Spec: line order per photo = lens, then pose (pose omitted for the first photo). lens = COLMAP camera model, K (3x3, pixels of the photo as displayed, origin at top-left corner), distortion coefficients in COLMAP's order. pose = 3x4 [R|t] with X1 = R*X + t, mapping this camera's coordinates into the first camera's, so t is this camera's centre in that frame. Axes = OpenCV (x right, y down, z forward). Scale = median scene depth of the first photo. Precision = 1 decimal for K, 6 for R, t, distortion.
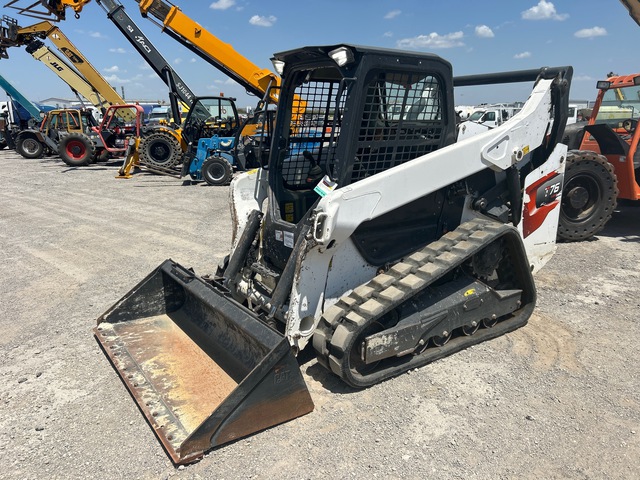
lens RADIAL K [[505.6, 0, 317.6], [0, 505.6, 245.6], [0, 0, 1]] dist [0.107095, -0.004656]
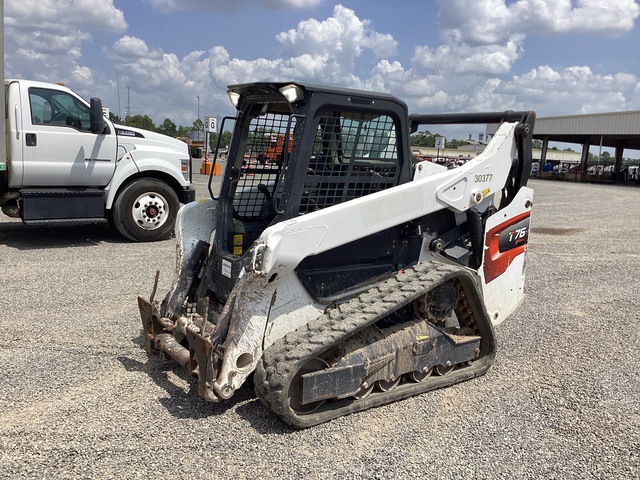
lens RADIAL K [[605.9, 0, 316.2], [0, 605.9, 234.8], [0, 0, 1]] dist [0.209912, 0.002486]
pose [[0.999021, 0.040227, 0.018413, 0.073117], [-0.038202, 0.994298, -0.099560, 0.025288], [-0.022313, 0.098759, 0.994861, -0.158517]]
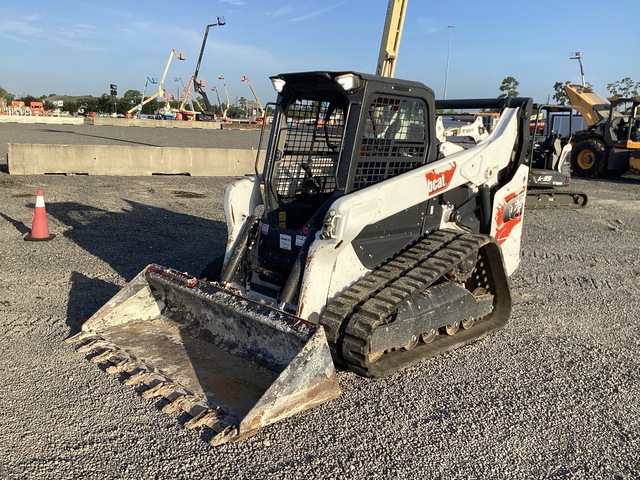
lens RADIAL K [[605.9, 0, 311.4], [0, 605.9, 241.1], [0, 0, 1]] dist [0.209912, 0.002486]
pose [[0.989823, 0.014738, 0.141538, -0.192080], [-0.005386, 0.997790, -0.066230, 0.064899], [-0.142201, 0.064794, 0.987715, -0.273319]]
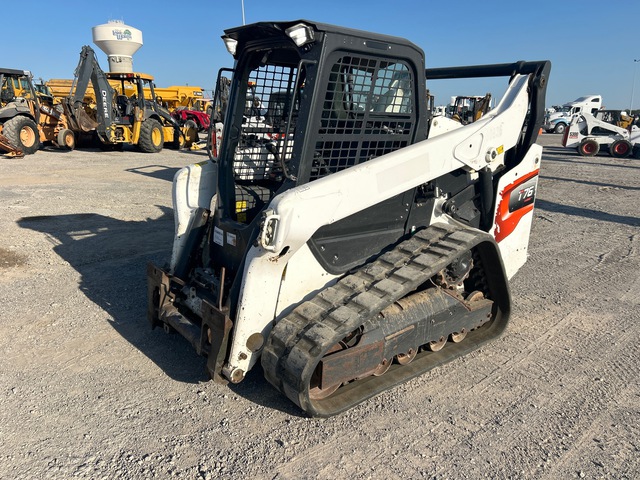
lens RADIAL K [[505.6, 0, 314.6], [0, 505.6, 243.9], [0, 0, 1]] dist [0.107095, -0.004656]
pose [[0.998067, 0.020003, 0.058839, 0.023059], [-0.020569, 0.999748, 0.009032, -0.020428], [-0.058644, -0.010225, 0.998227, 0.109316]]
